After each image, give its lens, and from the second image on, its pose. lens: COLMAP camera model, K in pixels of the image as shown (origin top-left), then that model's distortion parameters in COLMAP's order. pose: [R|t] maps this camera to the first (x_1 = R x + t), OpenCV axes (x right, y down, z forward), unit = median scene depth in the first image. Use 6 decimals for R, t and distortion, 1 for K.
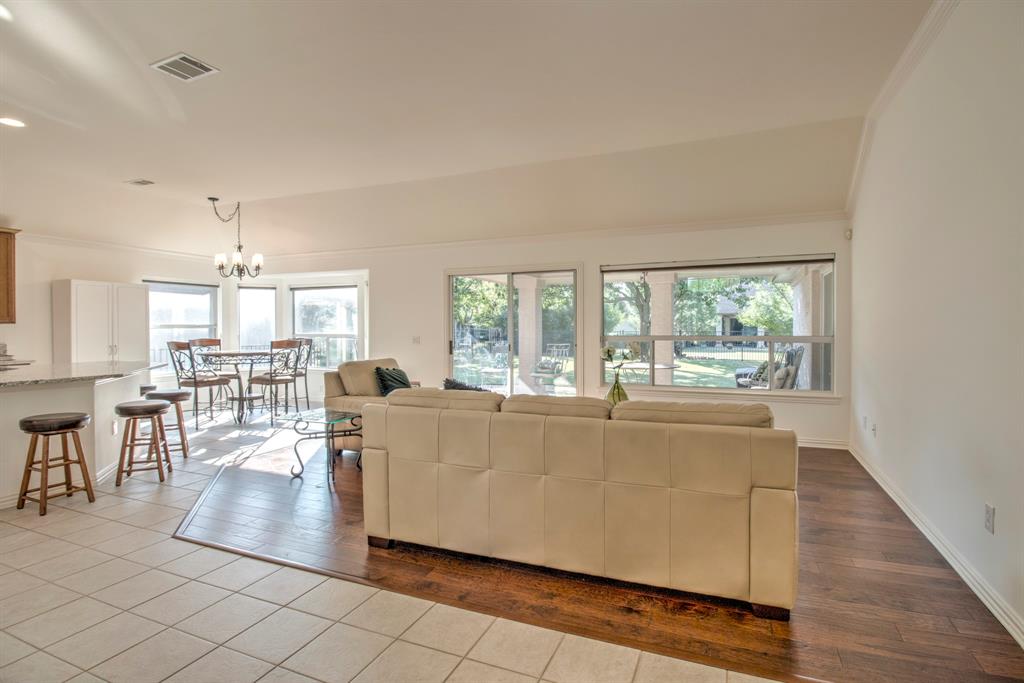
lens RADIAL K [[489.1, 0, 515.8], [0, 489.1, 333.4], [0, 0, 1]] dist [-0.009633, -0.001209]
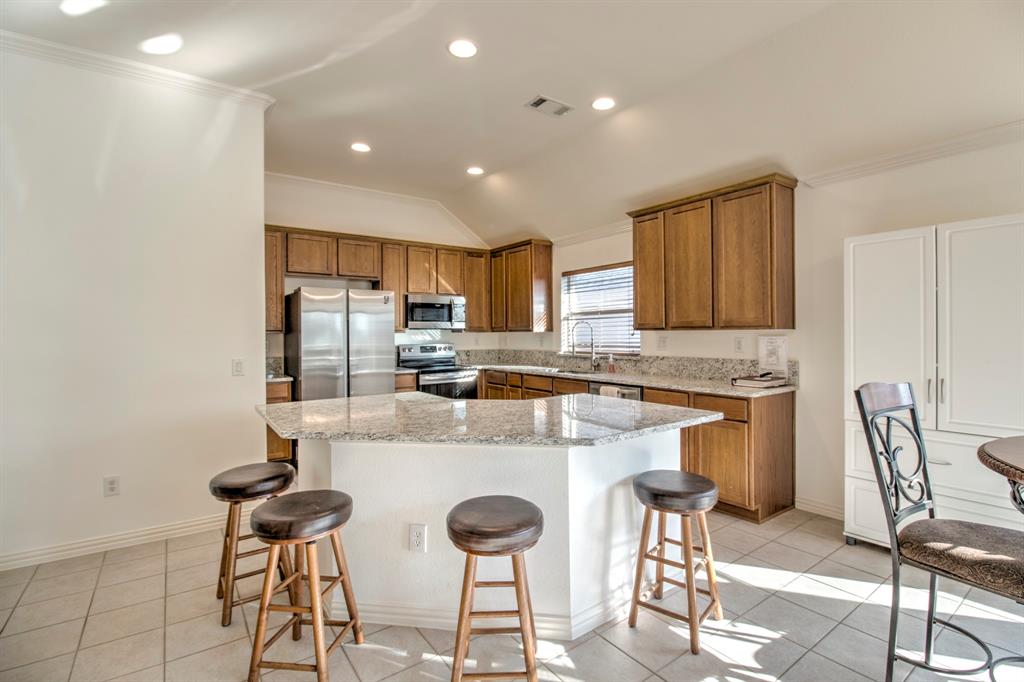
lens RADIAL K [[477.2, 0, 523.7], [0, 477.2, 330.8], [0, 0, 1]] dist [0.002909, -0.014410]
pose [[-0.490455, 0.001714, -0.871465, -0.331309], [-0.001912, 0.999994, 0.003043, -0.018122], [0.871465, 0.003159, -0.490448, 0.971074]]
